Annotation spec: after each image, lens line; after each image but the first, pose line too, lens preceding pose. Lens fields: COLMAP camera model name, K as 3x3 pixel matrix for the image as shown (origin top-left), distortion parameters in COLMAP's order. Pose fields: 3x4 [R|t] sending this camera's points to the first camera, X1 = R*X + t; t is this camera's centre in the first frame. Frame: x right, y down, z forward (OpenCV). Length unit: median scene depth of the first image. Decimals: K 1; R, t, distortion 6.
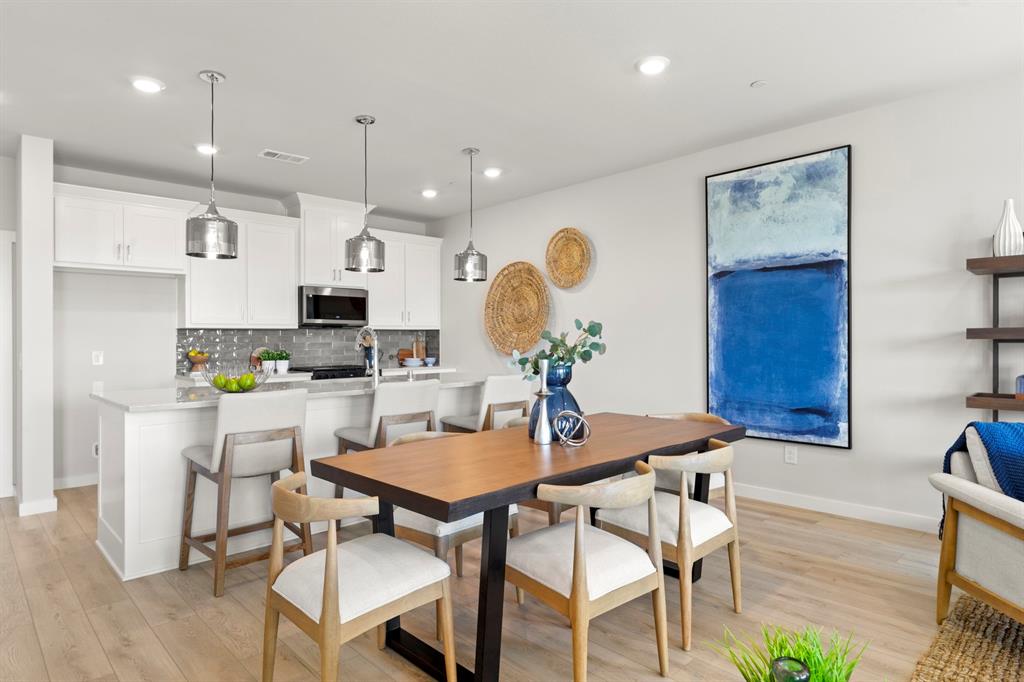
lens RADIAL K [[586.6, 0, 517.4], [0, 586.6, 343.9], [0, 0, 1]] dist [-0.001930, 0.001888]
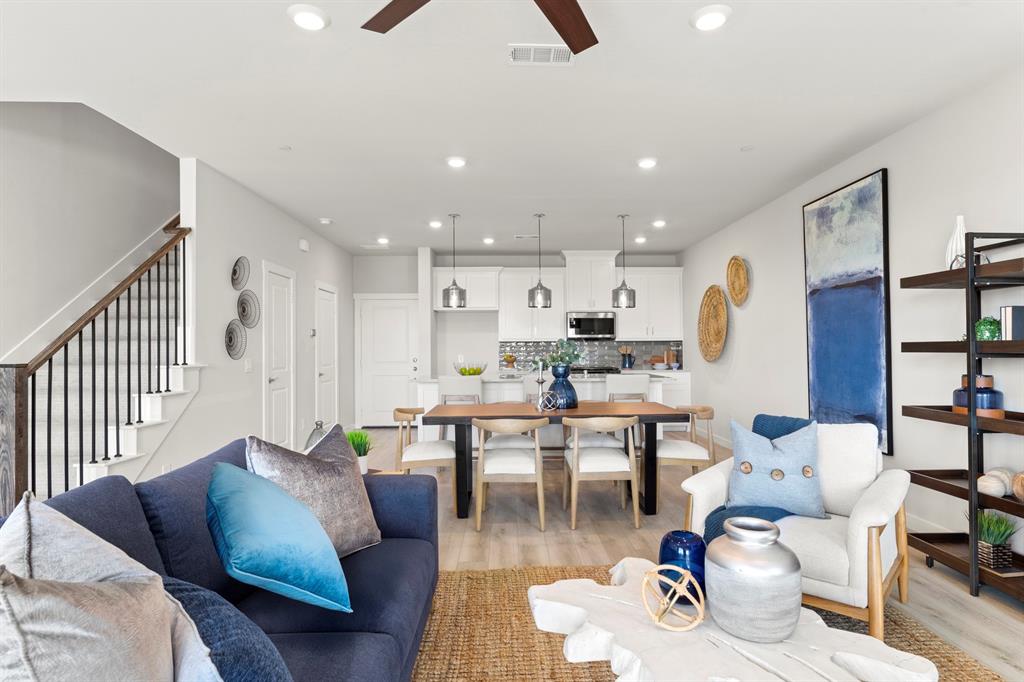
lens RADIAL K [[556.4, 0, 508.6], [0, 556.4, 351.8], [0, 0, 1]] dist [0.001326, -0.001793]
pose [[0.726682, 0.007490, -0.686933, 0.641325], [-0.005589, 0.999972, 0.004991, -0.006851], [0.686951, 0.000212, 0.726703, -0.166698]]
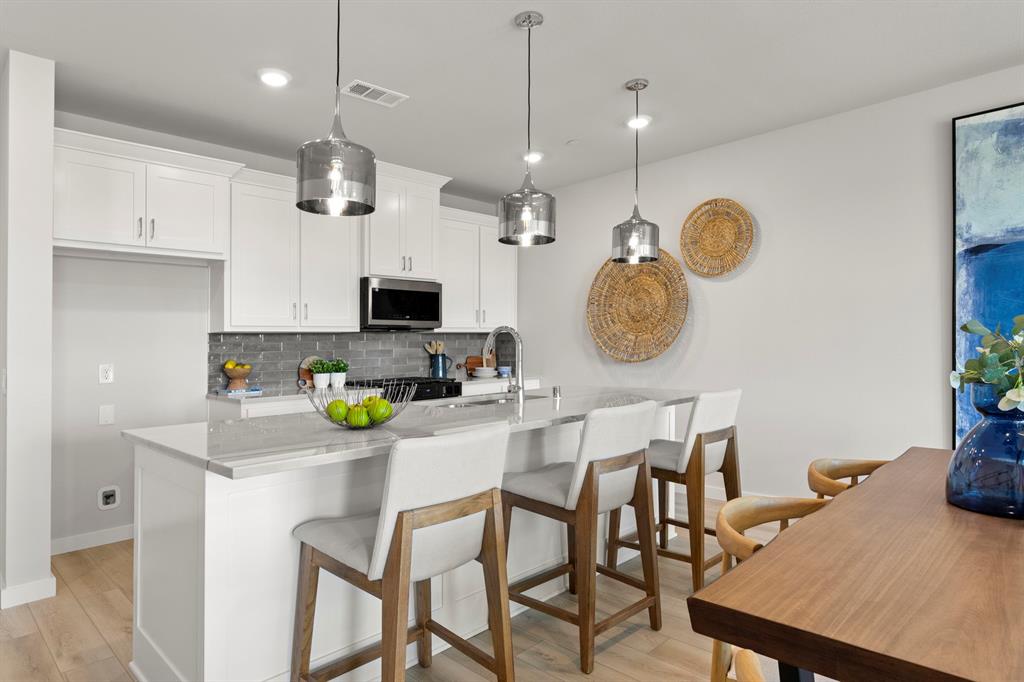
lens RADIAL K [[586.6, 0, 509.5], [0, 586.6, 337.0], [0, 0, 1]] dist [-0.001930, 0.001888]
pose [[0.999465, -0.011522, 0.030608, -0.261762], [0.012209, 0.999676, -0.022342, 0.000925], [-0.030341, 0.022704, 0.999282, 0.278763]]
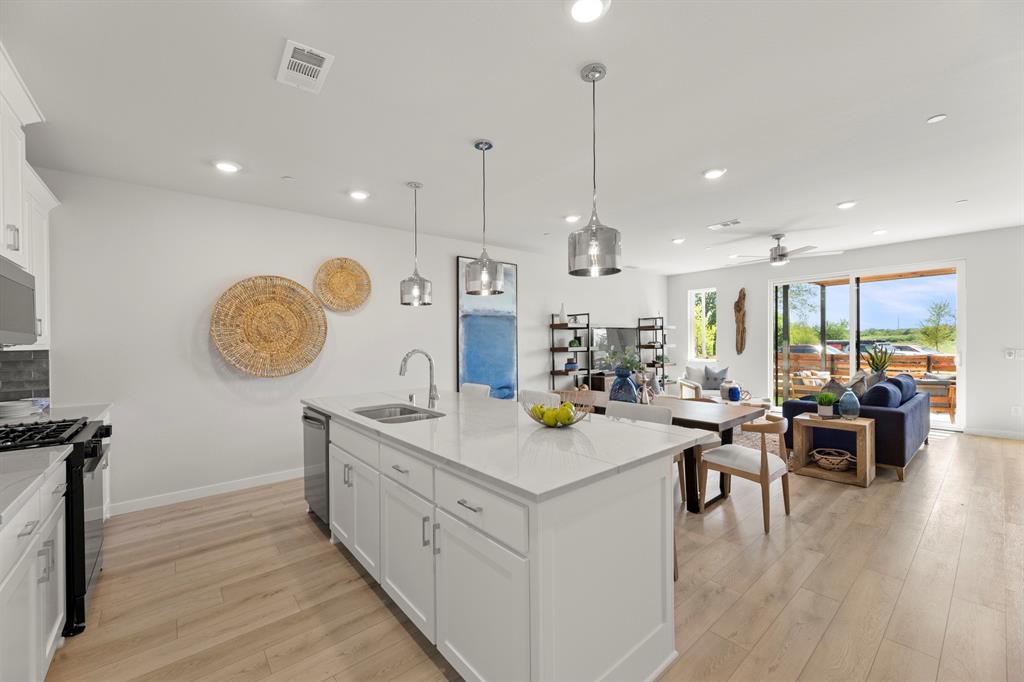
lens RADIAL K [[409.8, 0, 511.3], [0, 409.8, 351.4], [0, 0, 1]] dist [0.001536, 0.000560]
pose [[0.061512, -0.016377, 0.997972, -0.827739], [0.021825, 0.999648, 0.015059, -0.029728], [-0.997868, 0.020854, 0.061848, 0.779996]]
